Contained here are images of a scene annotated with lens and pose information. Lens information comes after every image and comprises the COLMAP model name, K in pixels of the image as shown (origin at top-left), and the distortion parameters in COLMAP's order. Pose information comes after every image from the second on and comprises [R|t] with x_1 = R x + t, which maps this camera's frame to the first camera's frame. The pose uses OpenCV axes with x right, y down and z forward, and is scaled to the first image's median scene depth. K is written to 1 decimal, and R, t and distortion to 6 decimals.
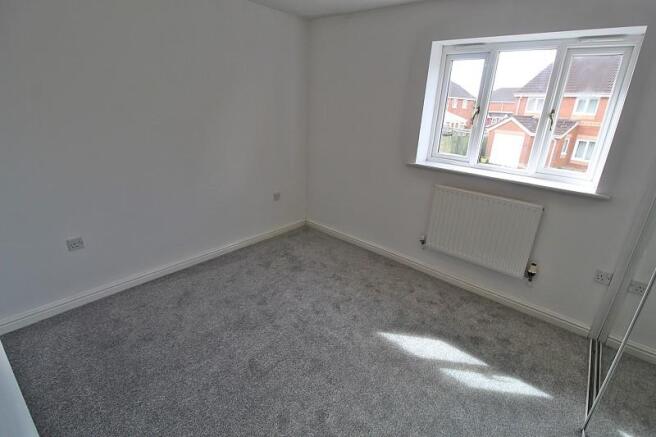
lens RADIAL K [[306.2, 0, 328.9], [0, 306.2, 208.1], [0, 0, 1]] dist [-0.000466, -0.010691]
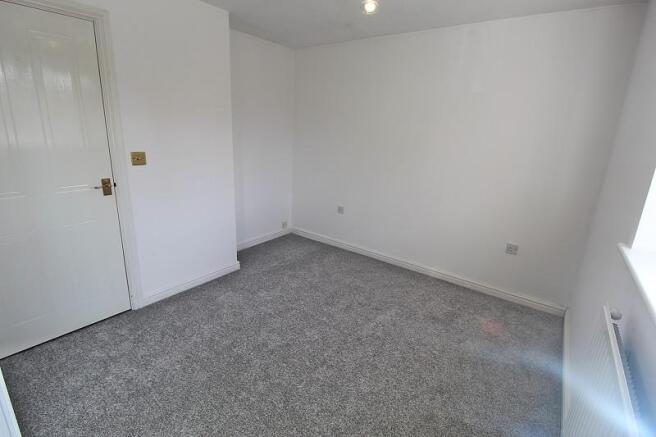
lens RADIAL K [[306.2, 0, 328.9], [0, 306.2, 208.1], [0, 0, 1]] dist [-0.000466, -0.010691]
pose [[0.078101, 0.216561, -0.973140, 0.680158], [-0.354036, 0.918523, 0.175993, -0.137767], [0.931965, 0.330782, 0.148408, 0.566122]]
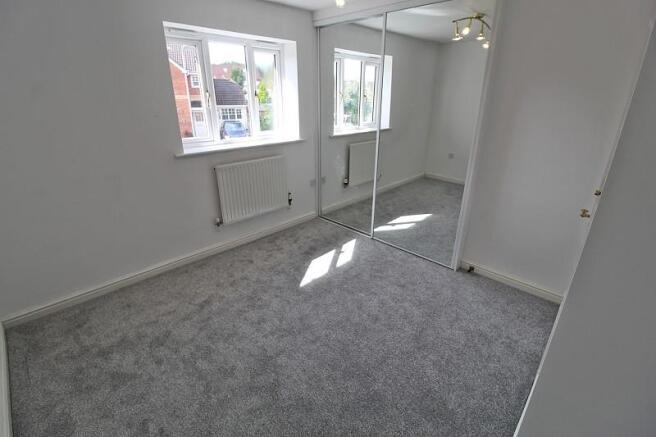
lens RADIAL K [[306.2, 0, 328.9], [0, 306.2, 208.1], [0, 0, 1]] dist [-0.000466, -0.010691]
pose [[0.060440, -0.390136, 0.918772, -0.661611], [0.322243, 0.878796, 0.351963, -0.199359], [-0.944726, 0.274795, 0.178833, 0.489737]]
